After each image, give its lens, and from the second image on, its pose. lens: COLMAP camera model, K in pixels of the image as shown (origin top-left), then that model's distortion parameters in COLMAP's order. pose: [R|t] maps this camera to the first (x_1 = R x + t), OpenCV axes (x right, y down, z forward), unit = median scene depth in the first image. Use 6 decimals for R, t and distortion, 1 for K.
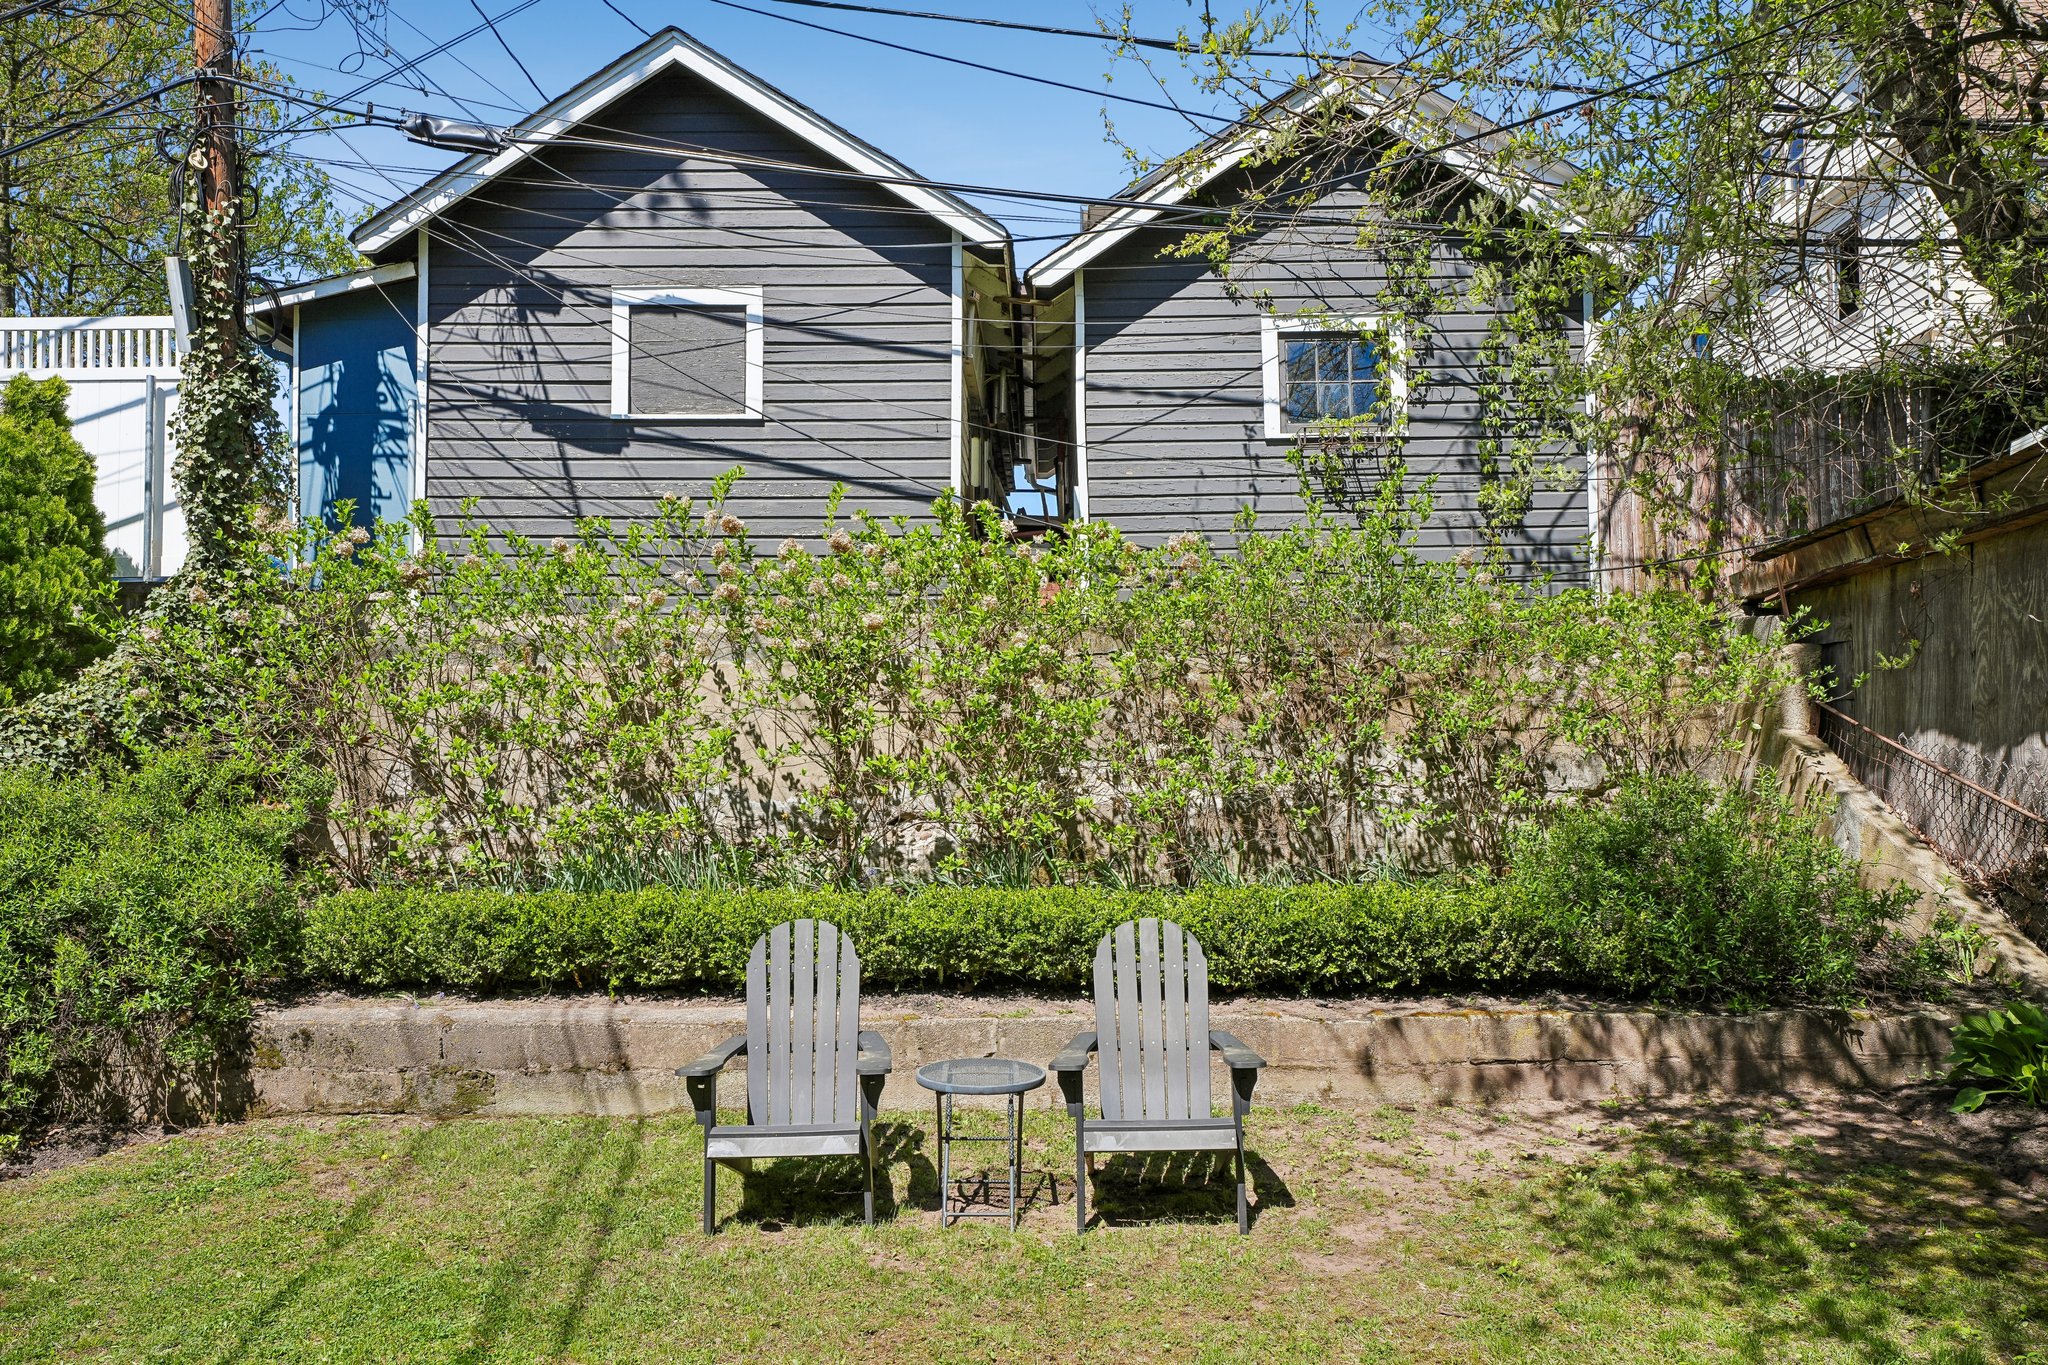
lens RADIAL K [[1457.4, 0, 971.5], [0, 1457.4, 777.1], [0, 0, 1]] dist [0.006327, 0.003481]
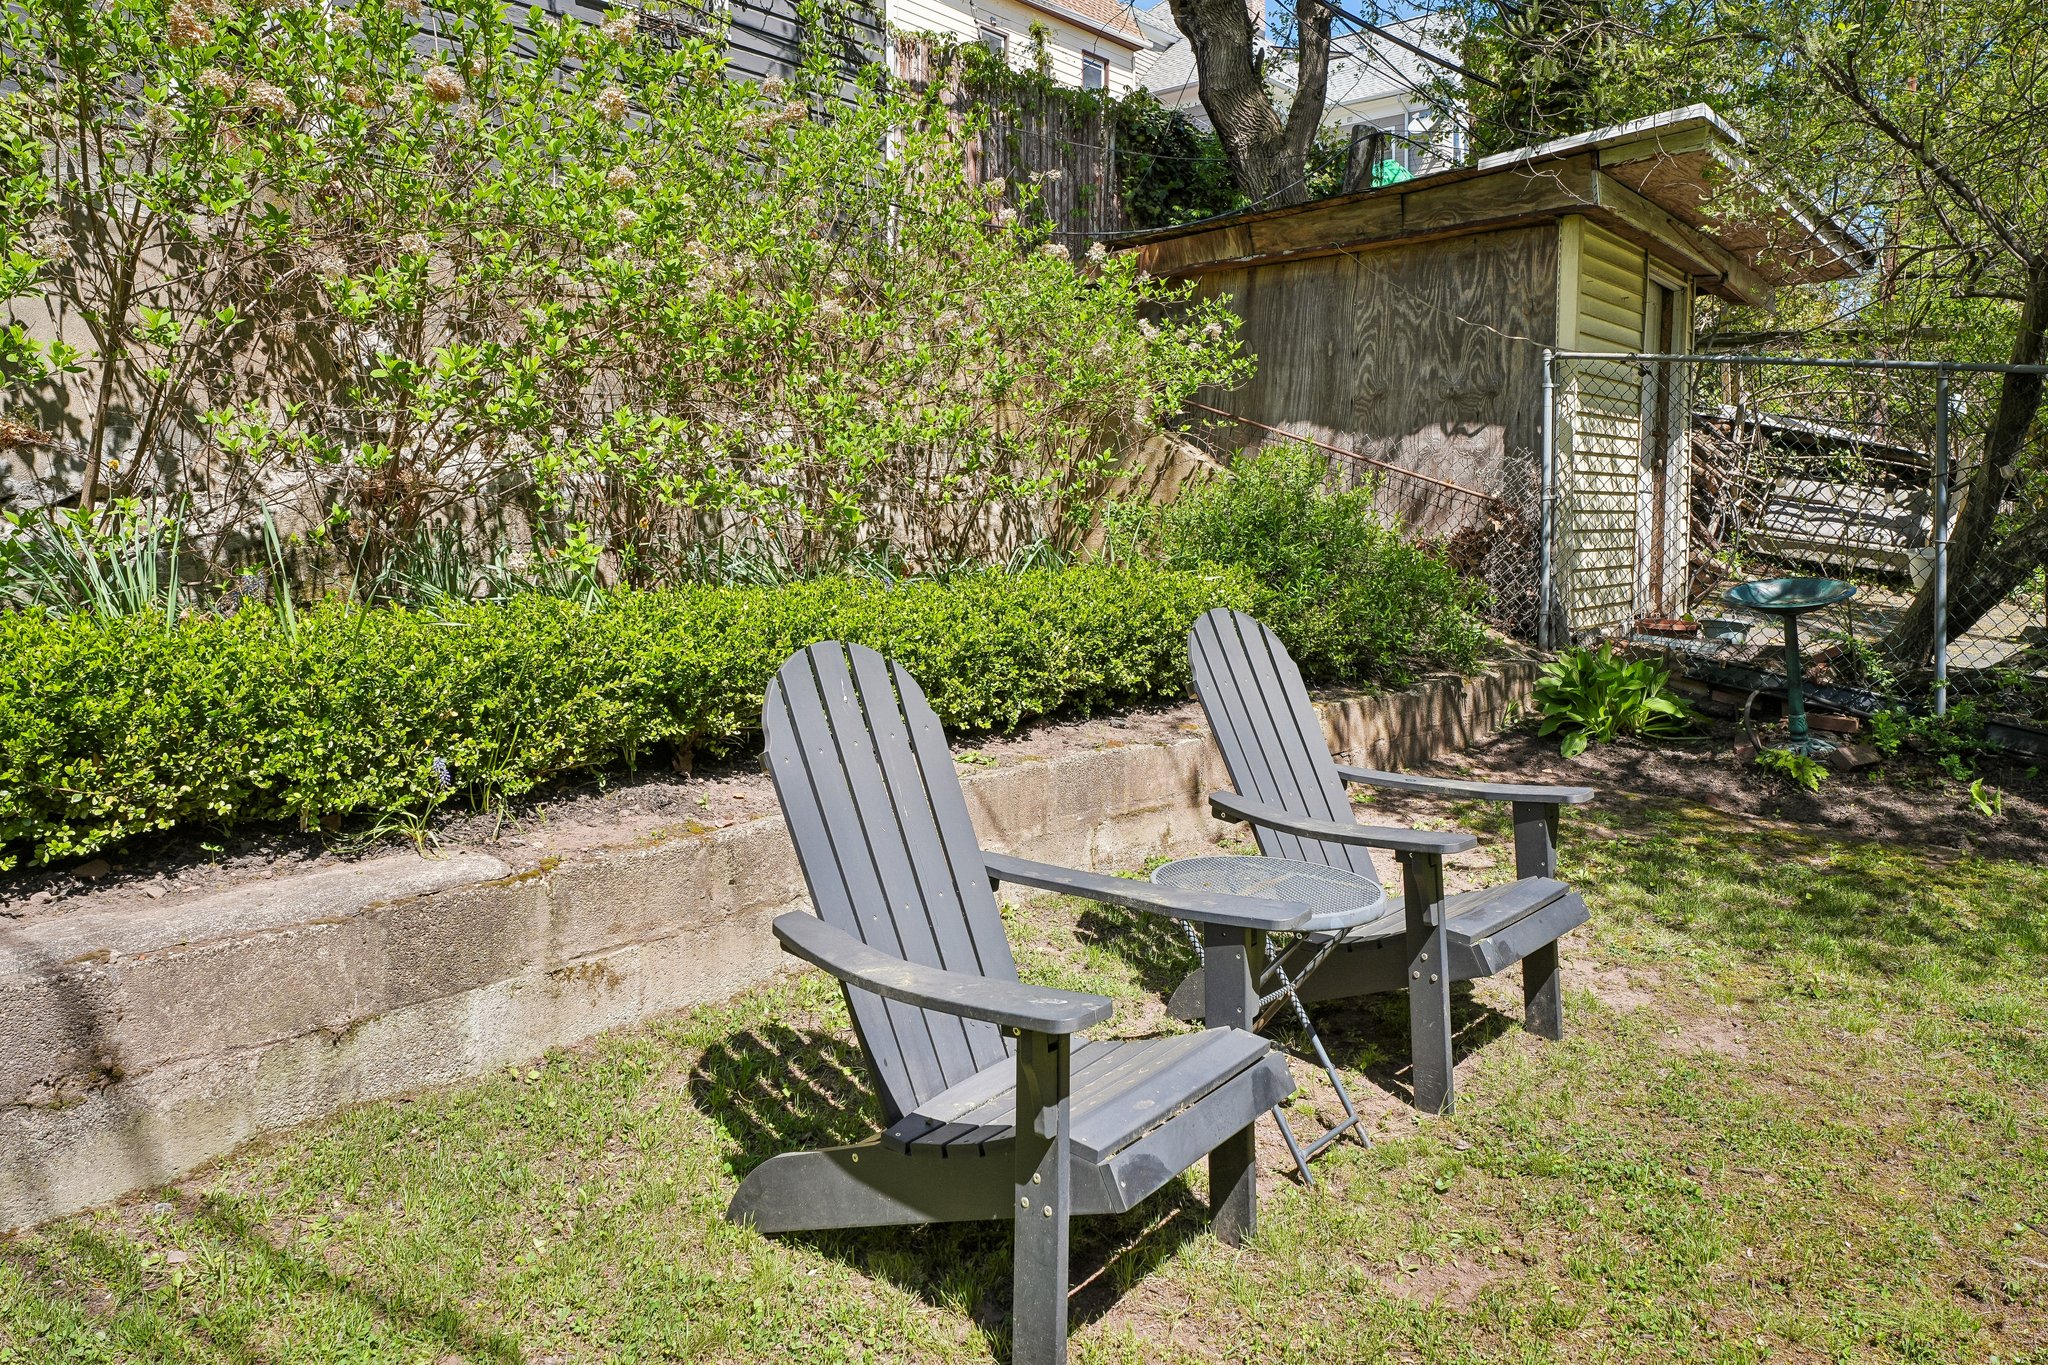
lens RADIAL K [[1457.4, 0, 1065.7], [0, 1457.4, 570.7], [0, 0, 1]] dist [0.006327, 0.003481]
pose [[0.640504, -0.023495, 0.767596, -0.323057], [-0.013518, 0.999032, 0.041859, 0.038972], [-0.767836, -0.037187, 0.639566, 0.484224]]
